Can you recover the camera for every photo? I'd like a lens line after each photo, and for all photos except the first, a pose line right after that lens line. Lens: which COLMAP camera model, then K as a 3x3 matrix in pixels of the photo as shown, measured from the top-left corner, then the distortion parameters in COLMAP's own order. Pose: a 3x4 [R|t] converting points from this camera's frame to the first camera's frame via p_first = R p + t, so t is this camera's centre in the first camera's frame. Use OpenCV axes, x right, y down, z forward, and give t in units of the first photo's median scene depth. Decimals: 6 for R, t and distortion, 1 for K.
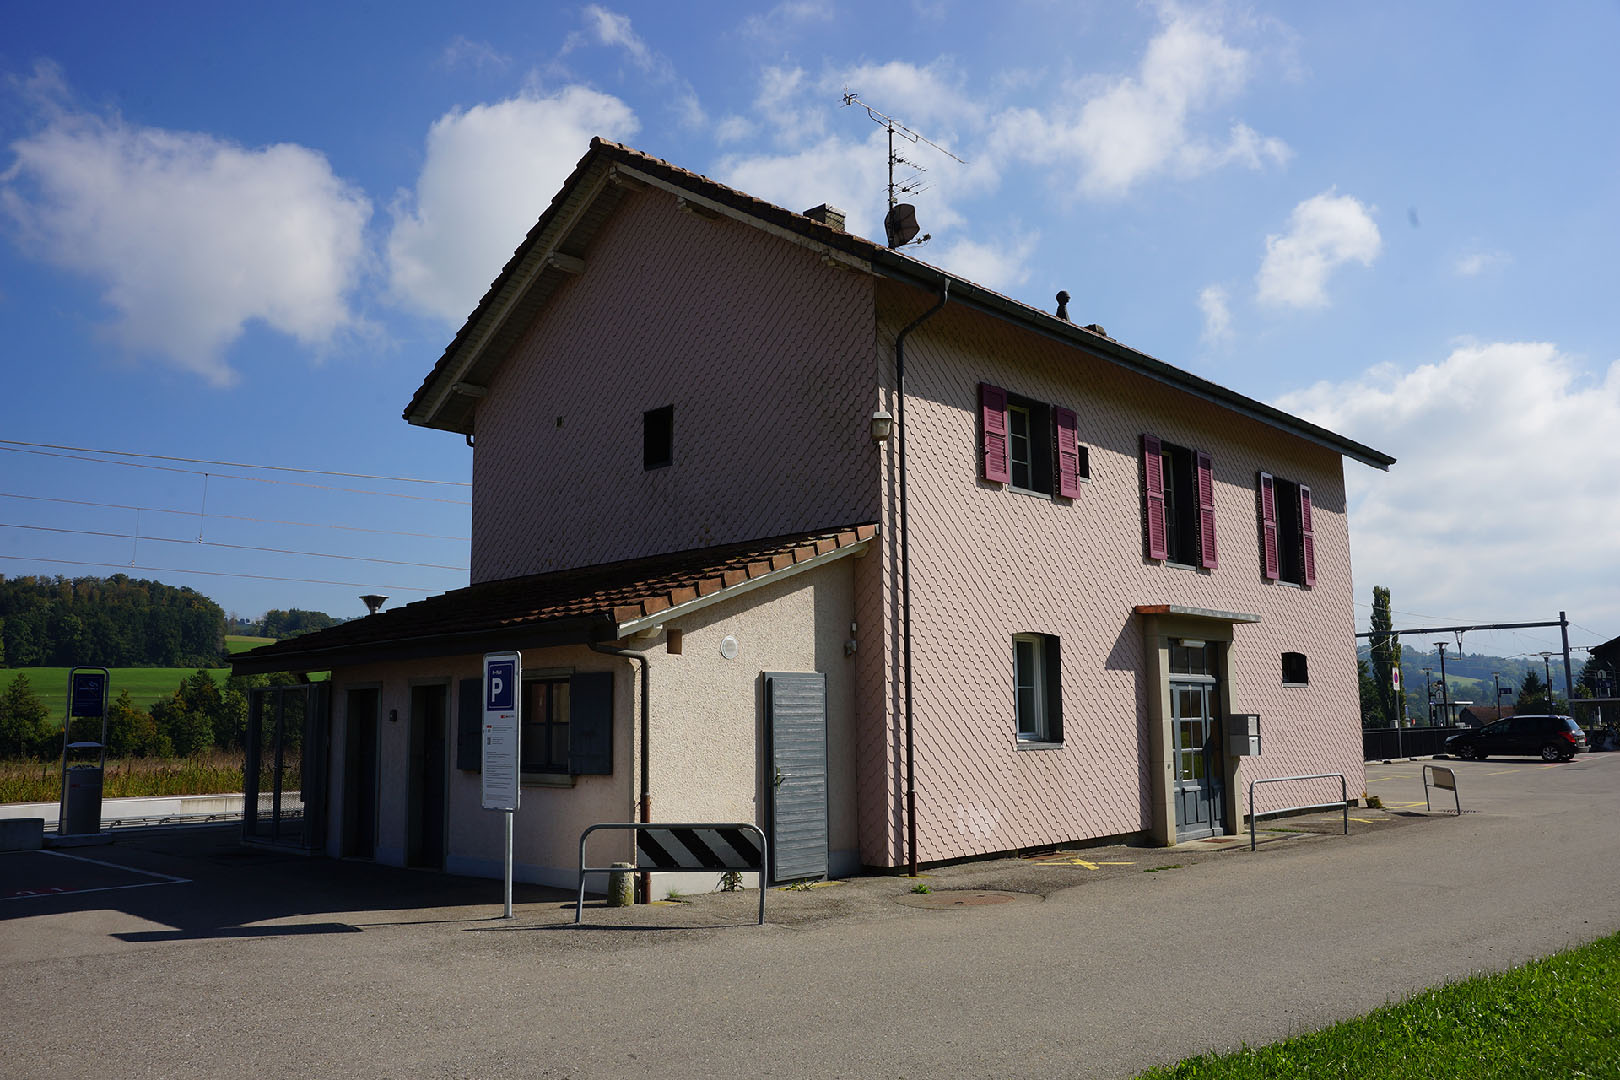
lens RADIAL K [[1305.3, 0, 811.0], [0, 1305.3, 542.2], [0, 0, 1]] dist [-0.061975, 0.042995]
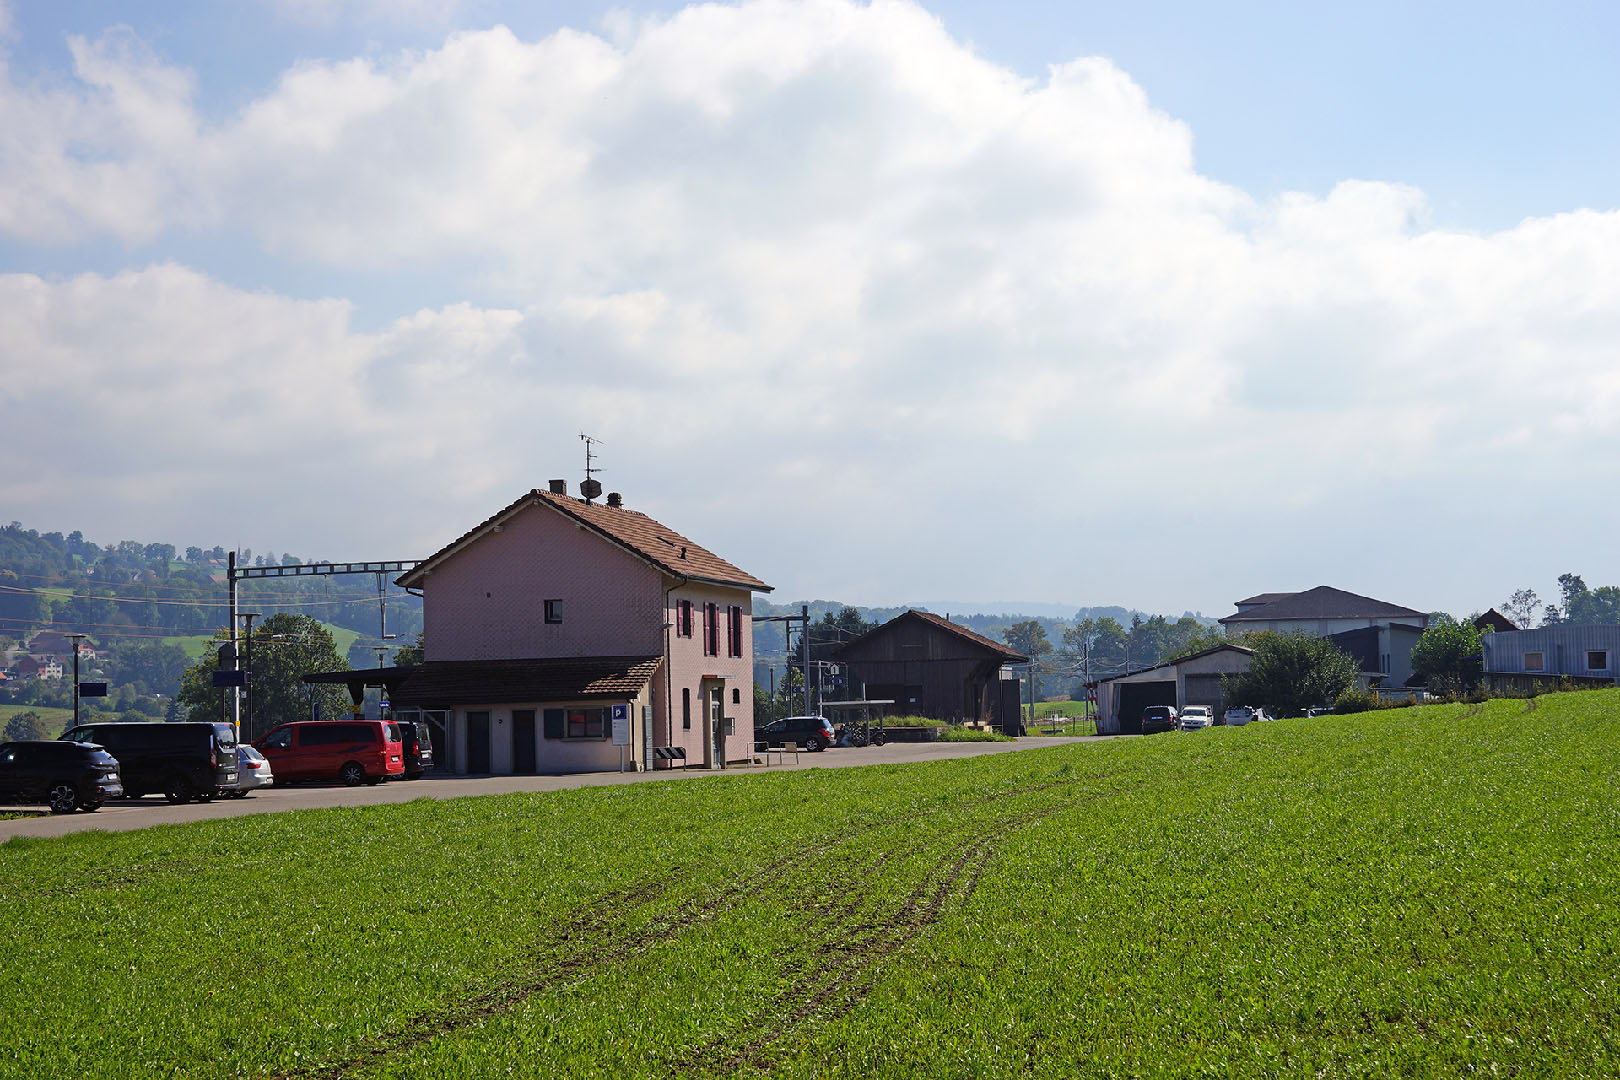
lens RADIAL K [[3143.0, 0, 813.9], [0, 3143.0, 544.6], [0, 0, 1]] dist [0.211151, 0.000000]
pose [[0.849295, 0.021364, 0.527485, -2.581520], [-0.062877, 0.996162, 0.060891, -0.542984], [-0.524160, -0.084881, 0.847379, -3.927216]]
